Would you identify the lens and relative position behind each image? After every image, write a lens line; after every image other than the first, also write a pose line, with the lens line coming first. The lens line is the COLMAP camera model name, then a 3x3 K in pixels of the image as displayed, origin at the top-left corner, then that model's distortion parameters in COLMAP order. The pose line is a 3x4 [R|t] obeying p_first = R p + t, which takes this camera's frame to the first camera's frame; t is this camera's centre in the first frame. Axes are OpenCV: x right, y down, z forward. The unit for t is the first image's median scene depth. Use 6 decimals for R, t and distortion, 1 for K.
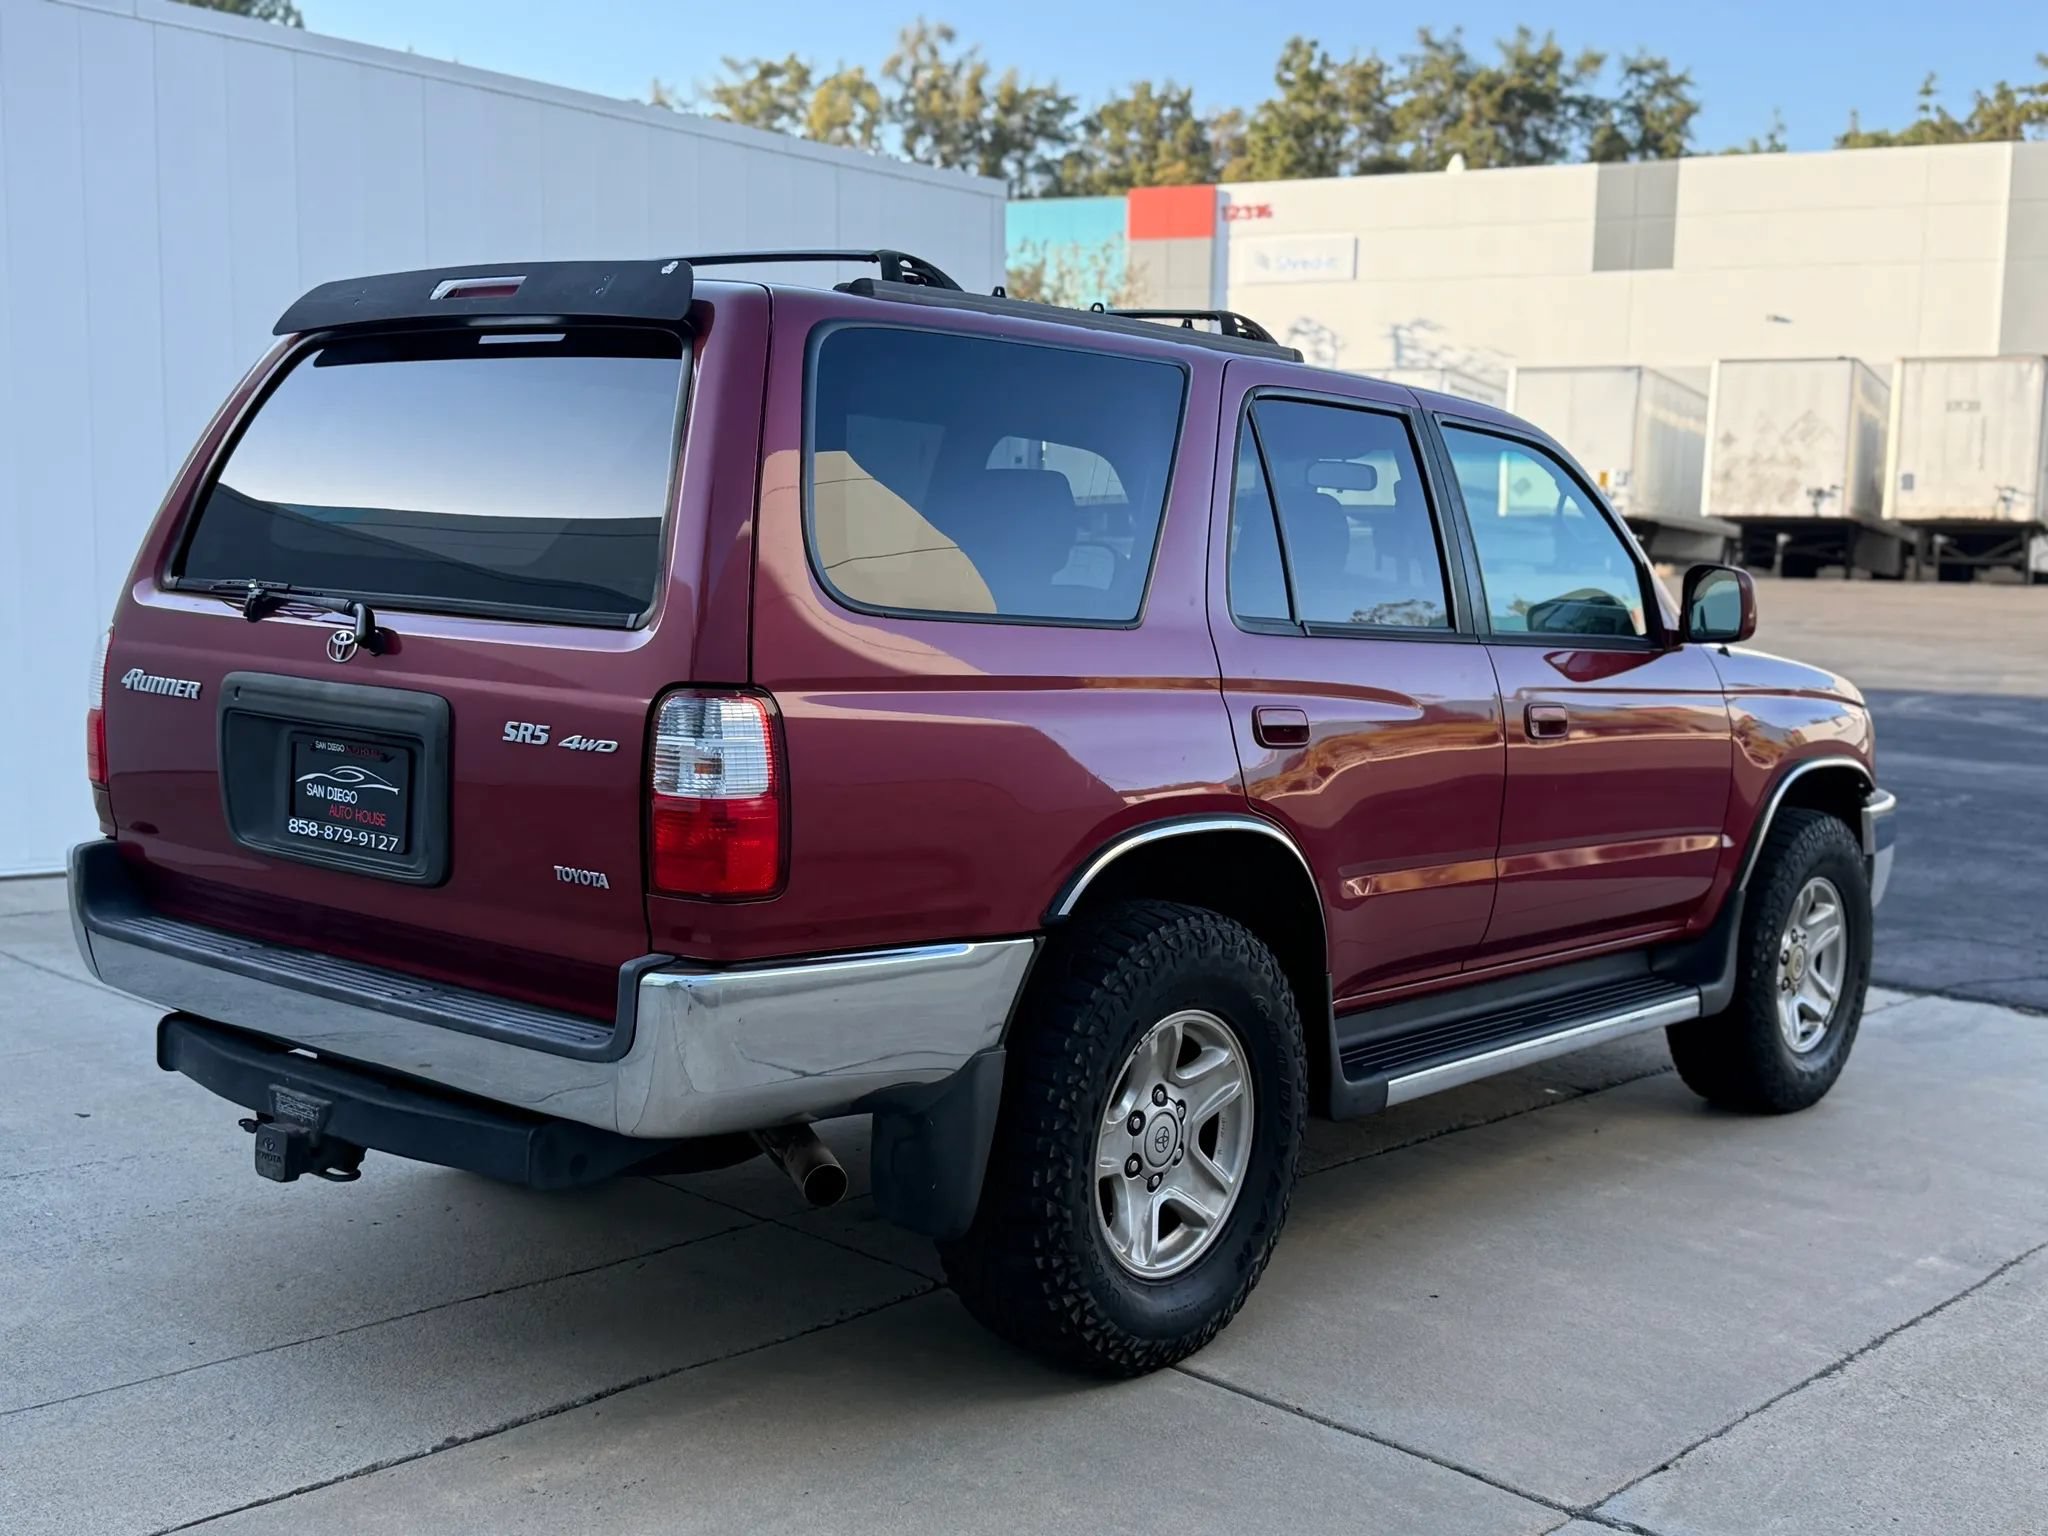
lens RADIAL K [[2315.4, 0, 1010.7], [0, 2315.4, 791.5], [0, 0, 1]] dist [0.199698, -0.475618]
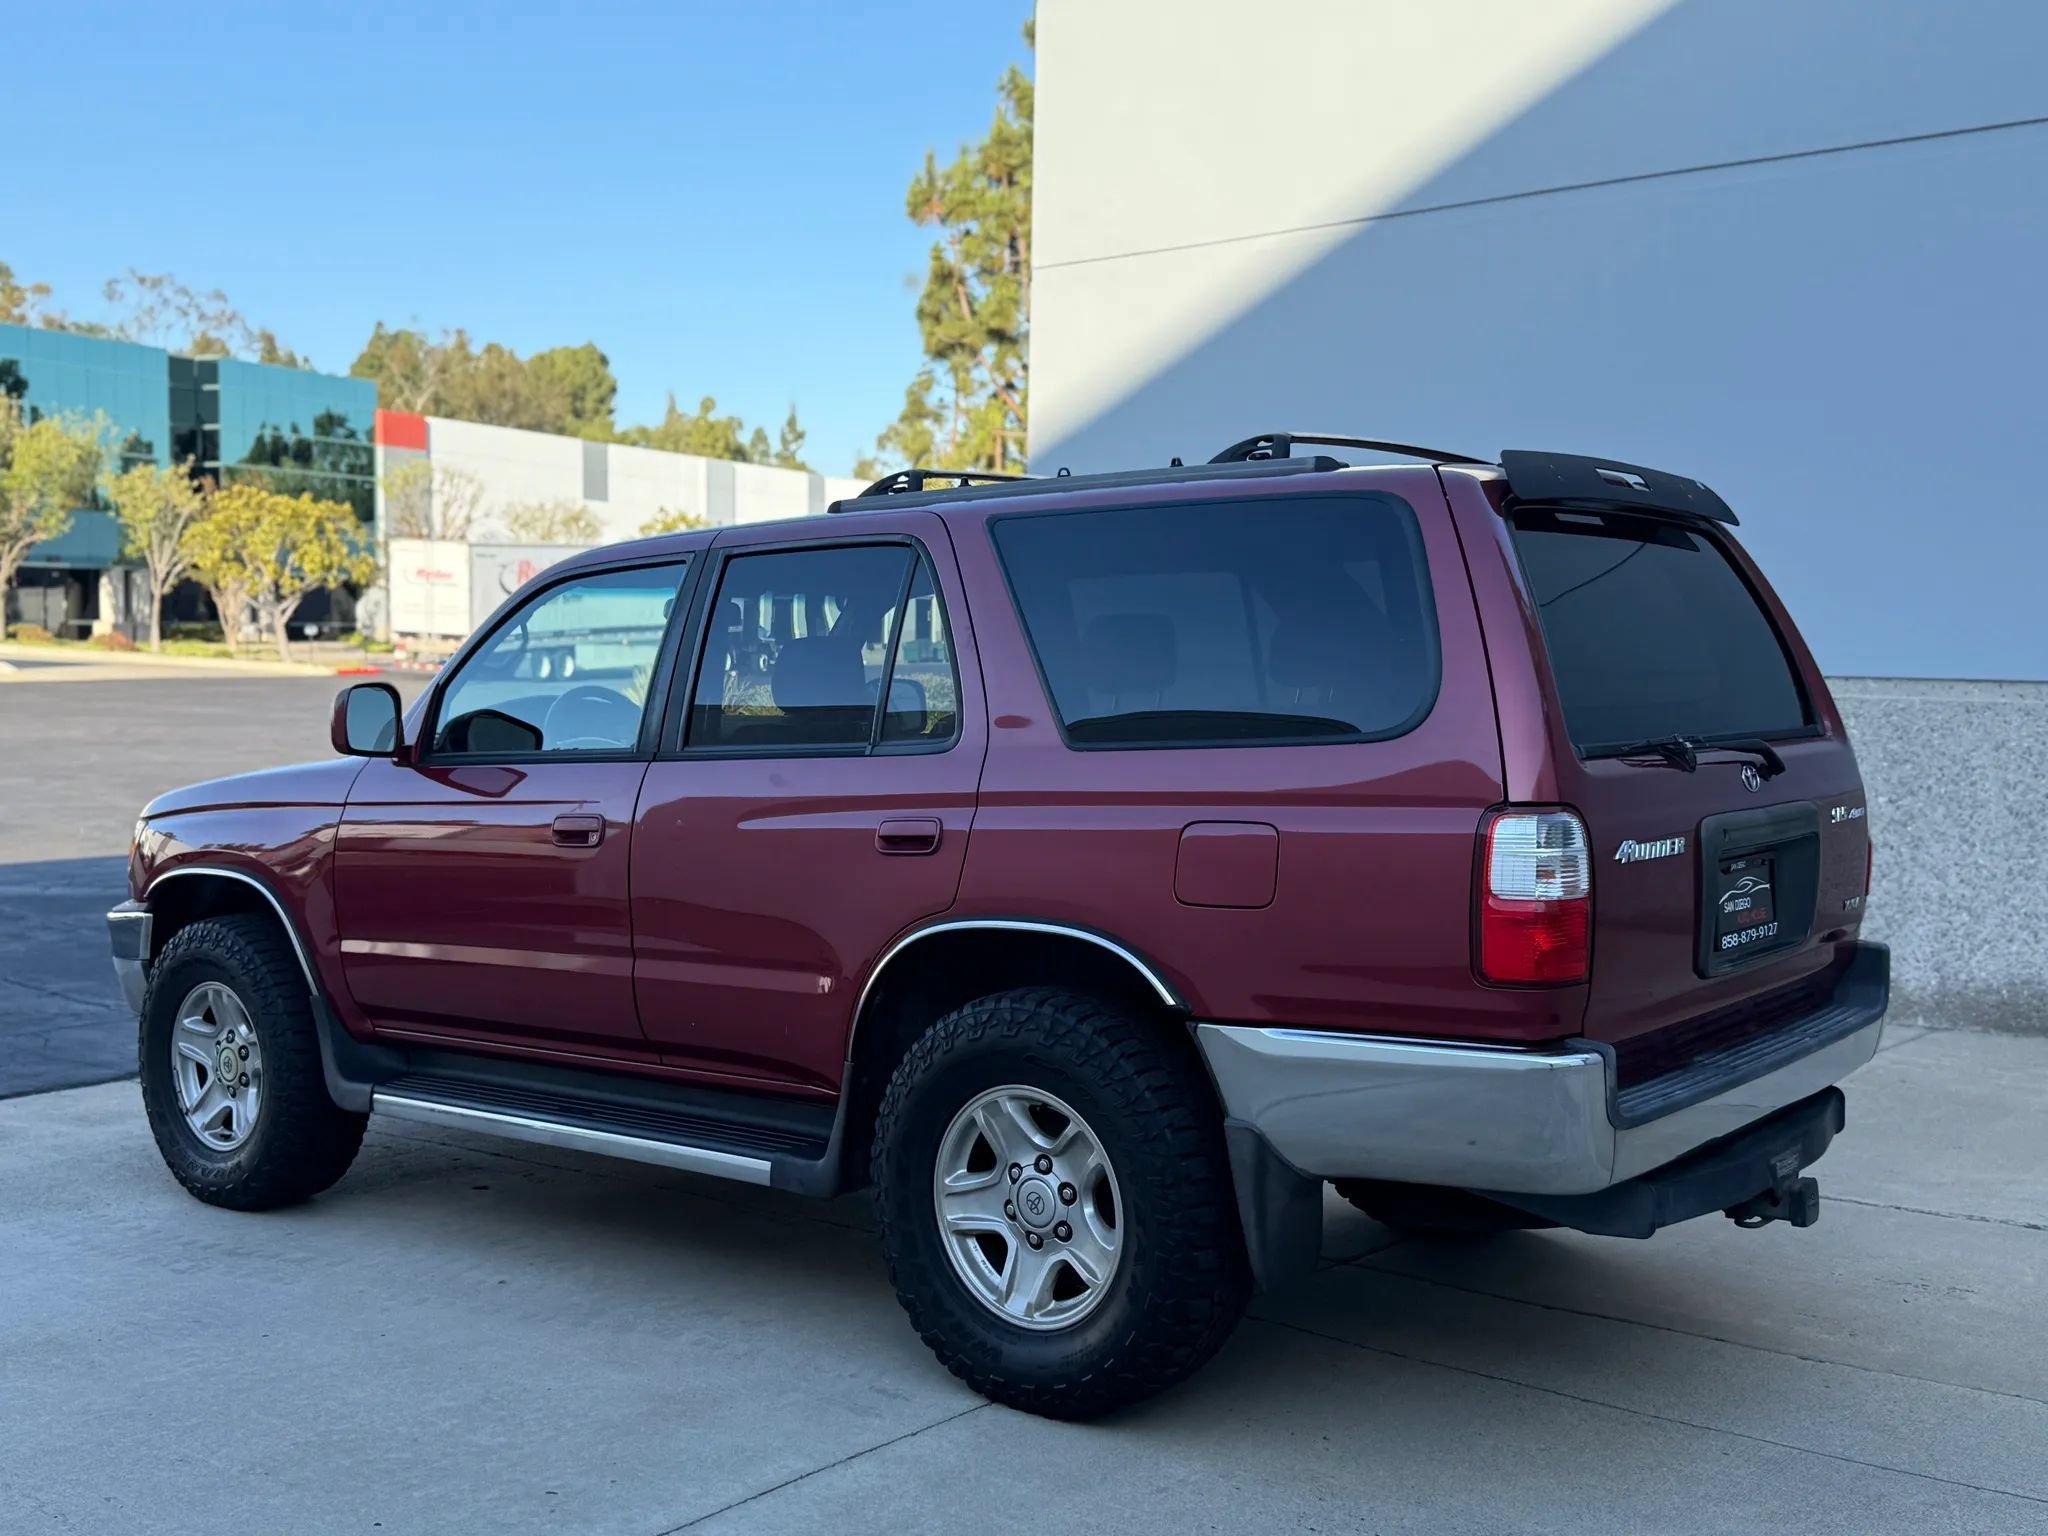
lens RADIAL K [[2062.0, 0, 1024.0], [0, 2062.0, 768.0], [0, 0, 1]] dist [0.174584, -0.372852]
pose [[-0.047977, -0.083106, 0.995385, -1.206216], [0.116618, 0.989251, 0.088215, -0.185515], [-0.992017, 0.120312, -0.037769, 1.270258]]
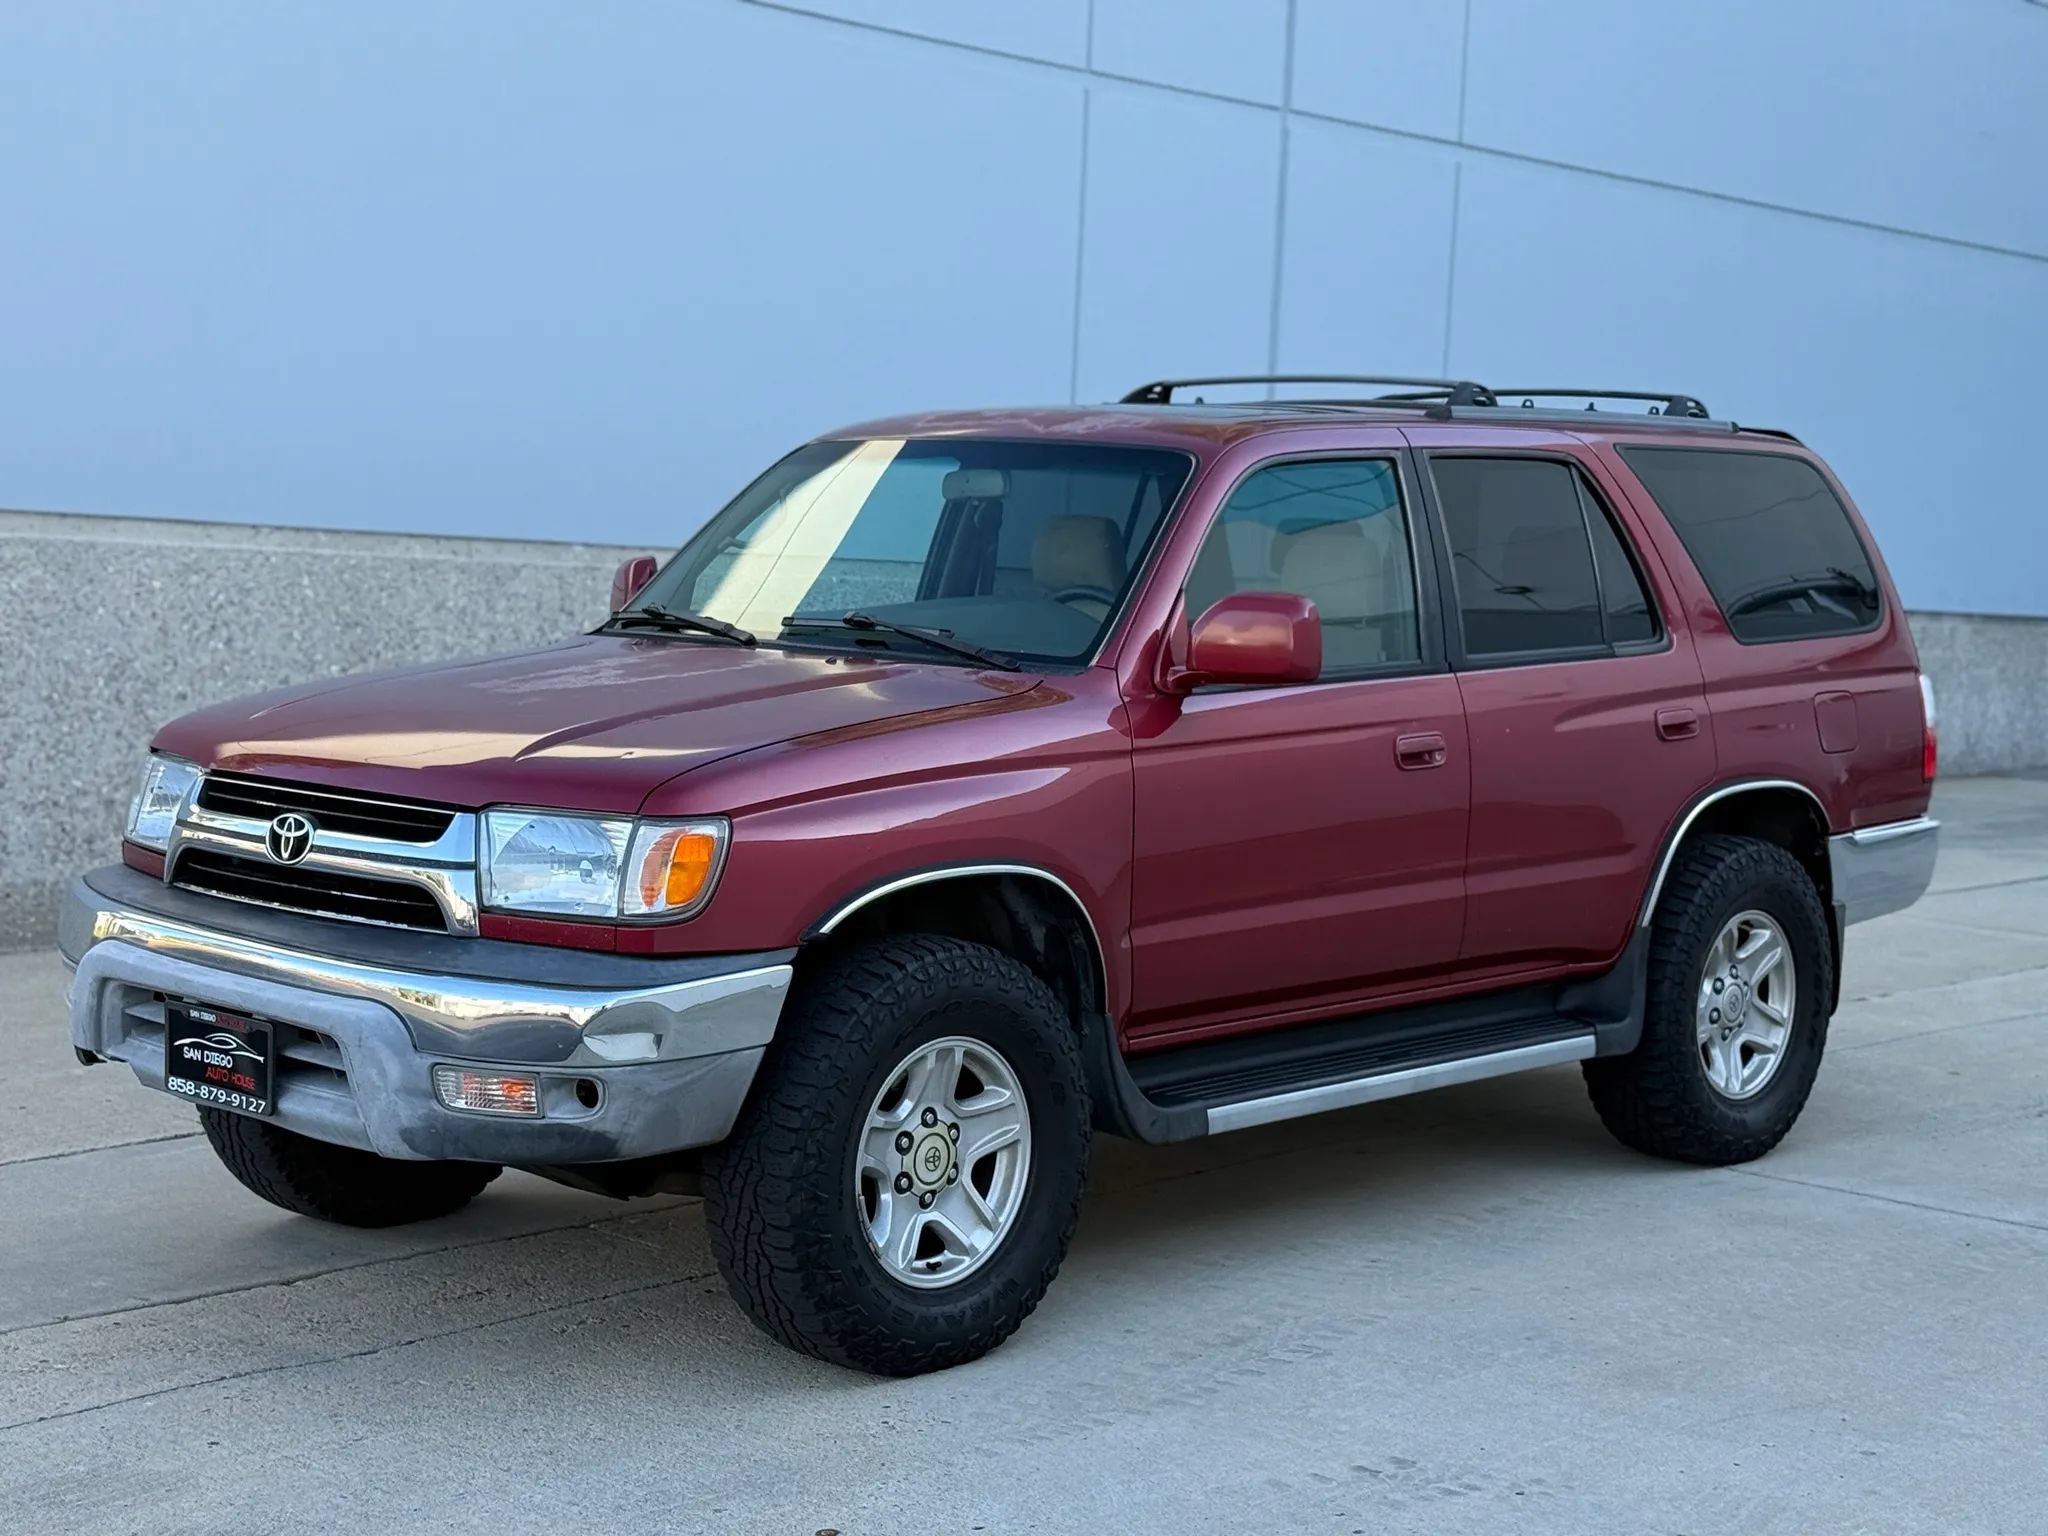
lens RADIAL K [[3381.4, 0, 1024.0], [0, 3381.4, 768.0], [0, 0, 1]] dist [0.122693, 0.111022]
pose [[-0.997249, -0.073556, 0.009154, 0.141205], [-0.070464, 0.979081, 0.190880, -0.388254], [-0.023002, 0.189710, -0.981571, 3.197148]]
